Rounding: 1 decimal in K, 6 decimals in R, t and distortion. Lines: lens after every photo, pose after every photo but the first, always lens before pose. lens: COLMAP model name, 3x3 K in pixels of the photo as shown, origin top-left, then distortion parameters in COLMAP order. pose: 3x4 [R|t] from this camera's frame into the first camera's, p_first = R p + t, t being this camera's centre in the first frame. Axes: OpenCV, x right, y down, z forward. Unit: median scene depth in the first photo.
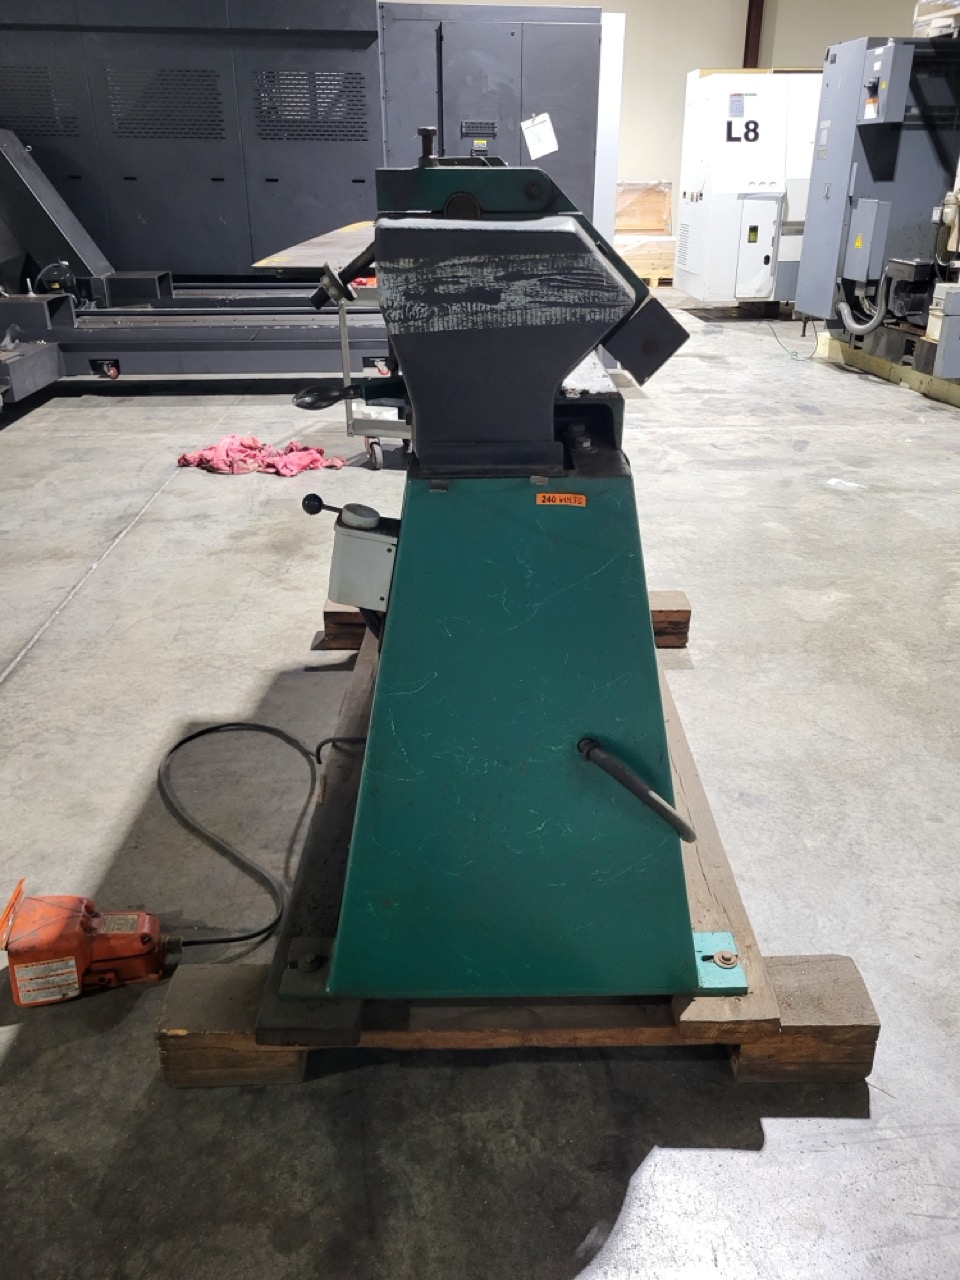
lens RADIAL K [[978.8, 0, 503.0], [0, 978.8, 638.0], [0, 0, 1]] dist [0.029846, -0.014671]
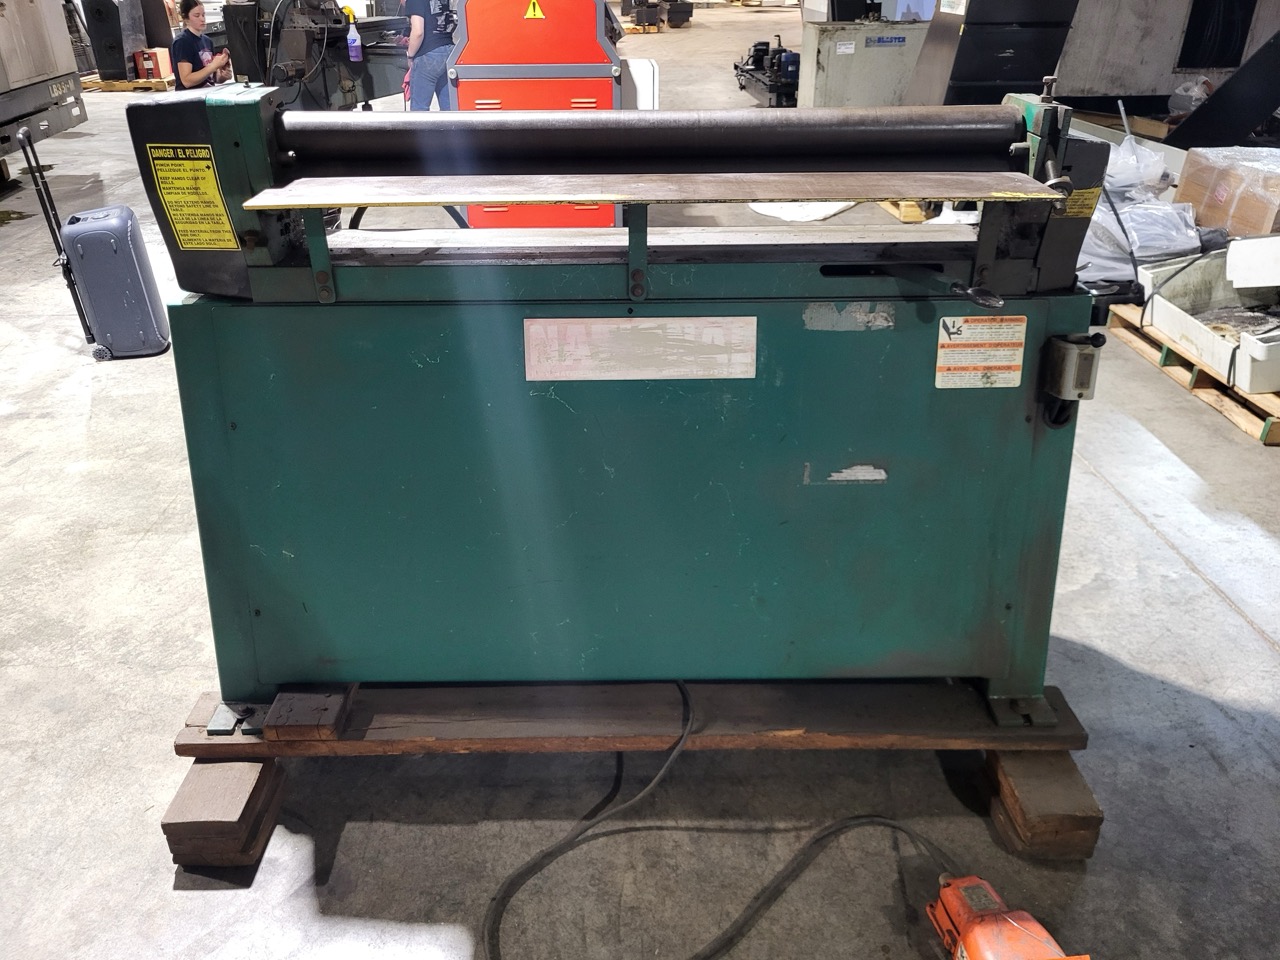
lens RADIAL K [[972.5, 0, 628.9], [0, 972.5, 460.7], [0, 0, 1]] dist [0.042825, -0.025593]
pose [[0.011823, -0.454880, 0.890474, -0.734183], [0.435137, 0.804135, 0.404997, -0.412158], [-0.900286, 0.382690, 0.207442, 0.659286]]
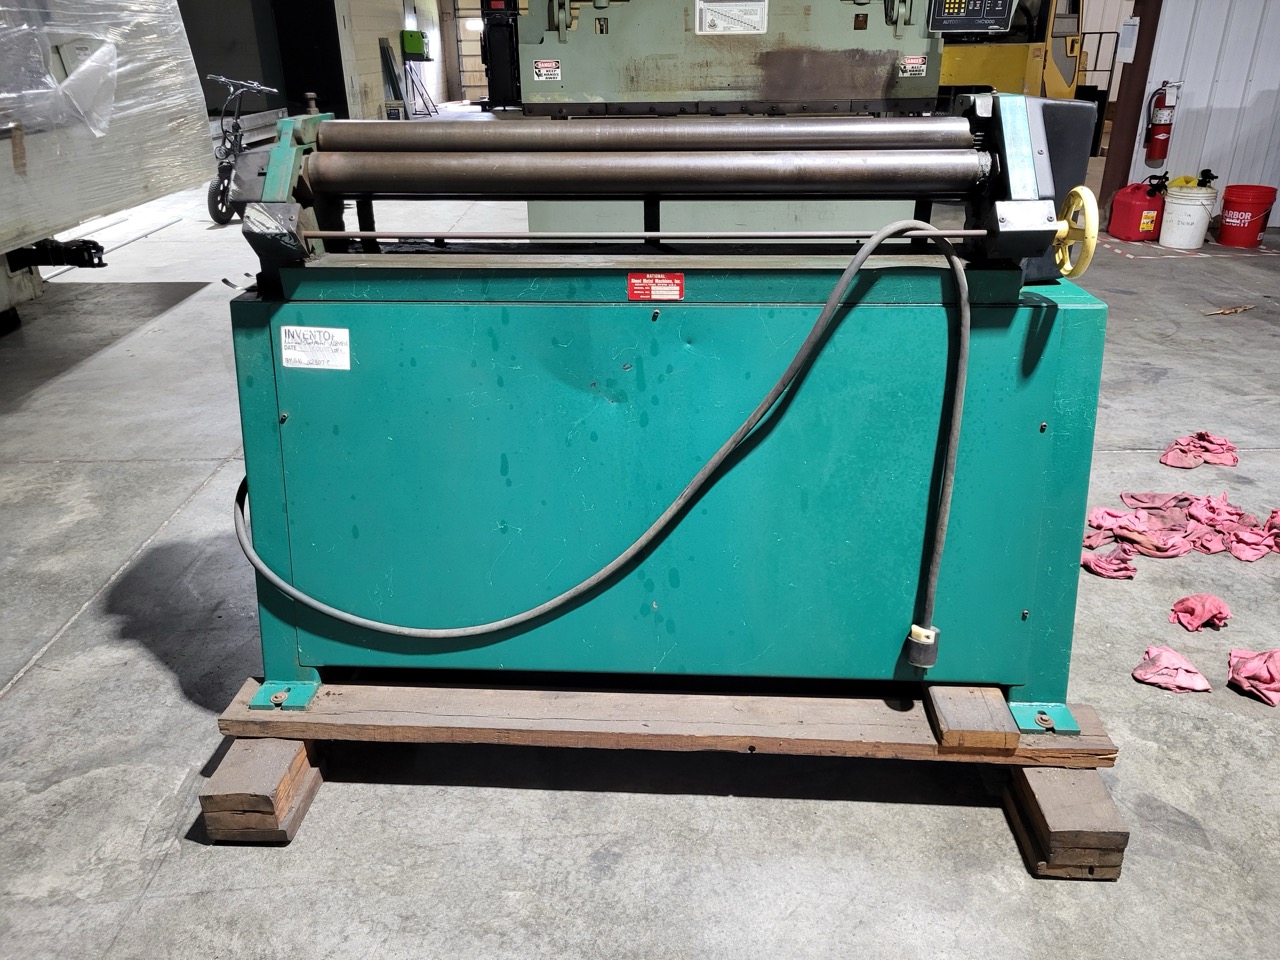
lens RADIAL K [[972.5, 0, 628.9], [0, 972.5, 460.7], [0, 0, 1]] dist [0.042825, -0.025593]
pose [[-0.071237, 0.398649, -0.914333, 0.791772], [-0.415367, 0.821545, 0.390555, -0.405086], [0.906860, 0.407606, 0.107061, 0.715084]]
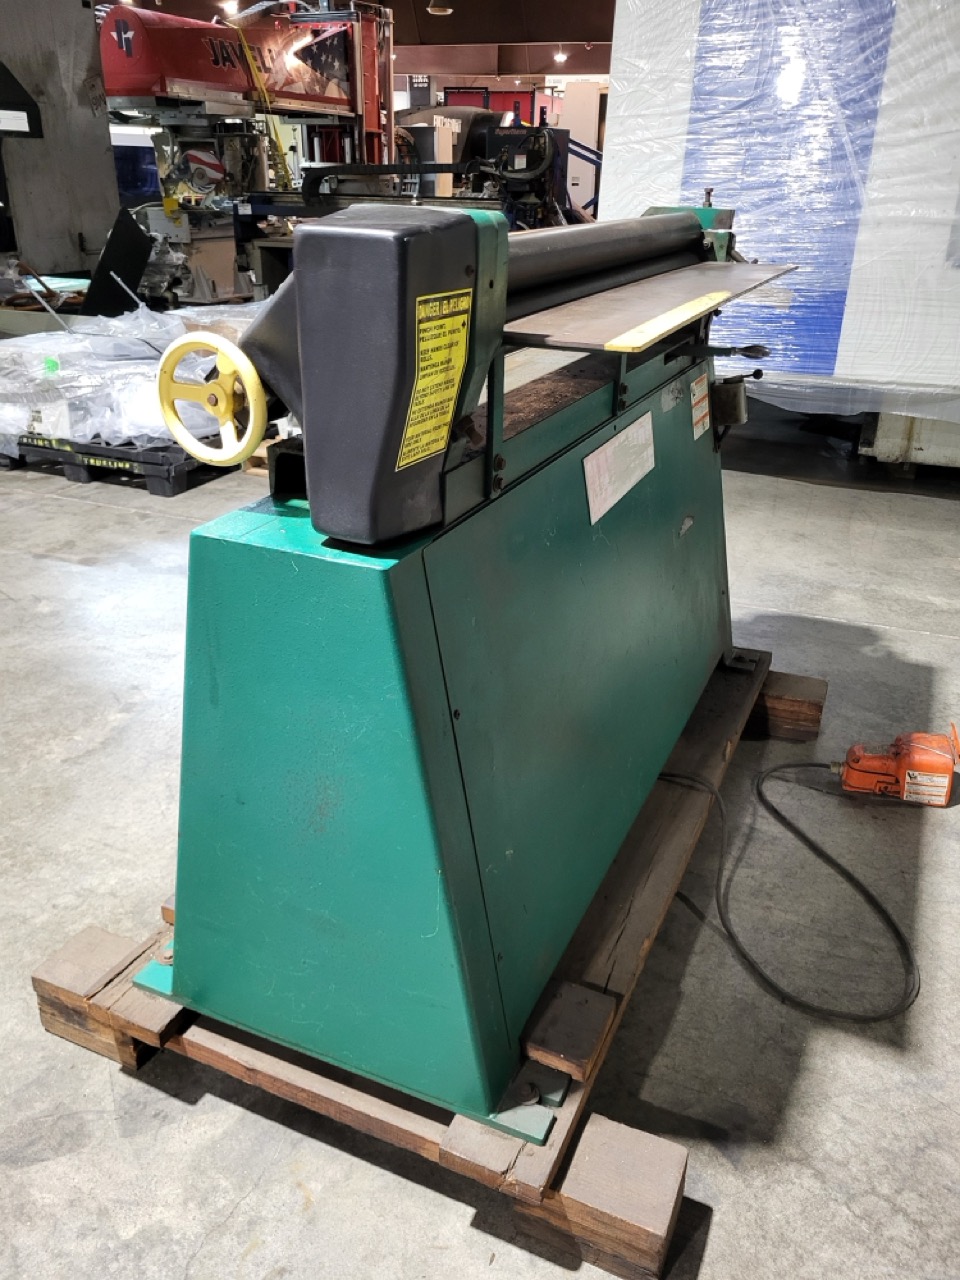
lens RADIAL K [[990.1, 0, 480.0], [0, 990.1, 640.0], [0, 0, 1]] dist [0.023197, -0.001517]
pose [[-0.905646, -0.194316, 0.376890, -0.265853], [0.165628, 0.656107, 0.736269, -0.659565], [-0.390349, 0.729222, -0.562016, 1.323823]]
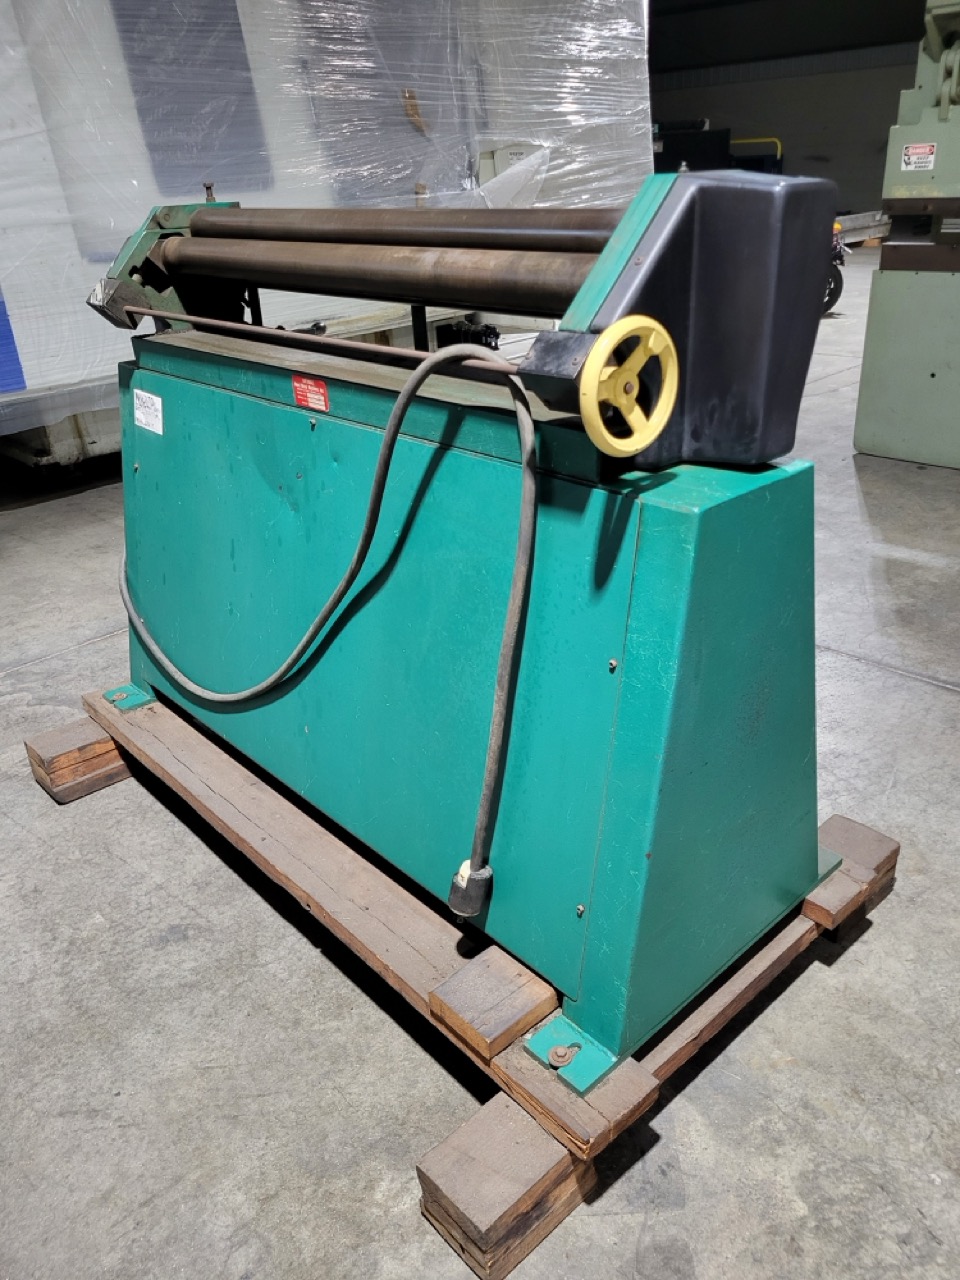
lens RADIAL K [[972.5, 0, 499.5], [0, 972.5, 636.5], [0, 0, 1]] dist [0.042825, -0.025593]
pose [[-0.743962, 0.321586, -0.585750, 0.416760], [-0.242090, 0.687317, 0.684826, -0.618495], [0.622827, 0.651289, -0.433485, 1.252378]]
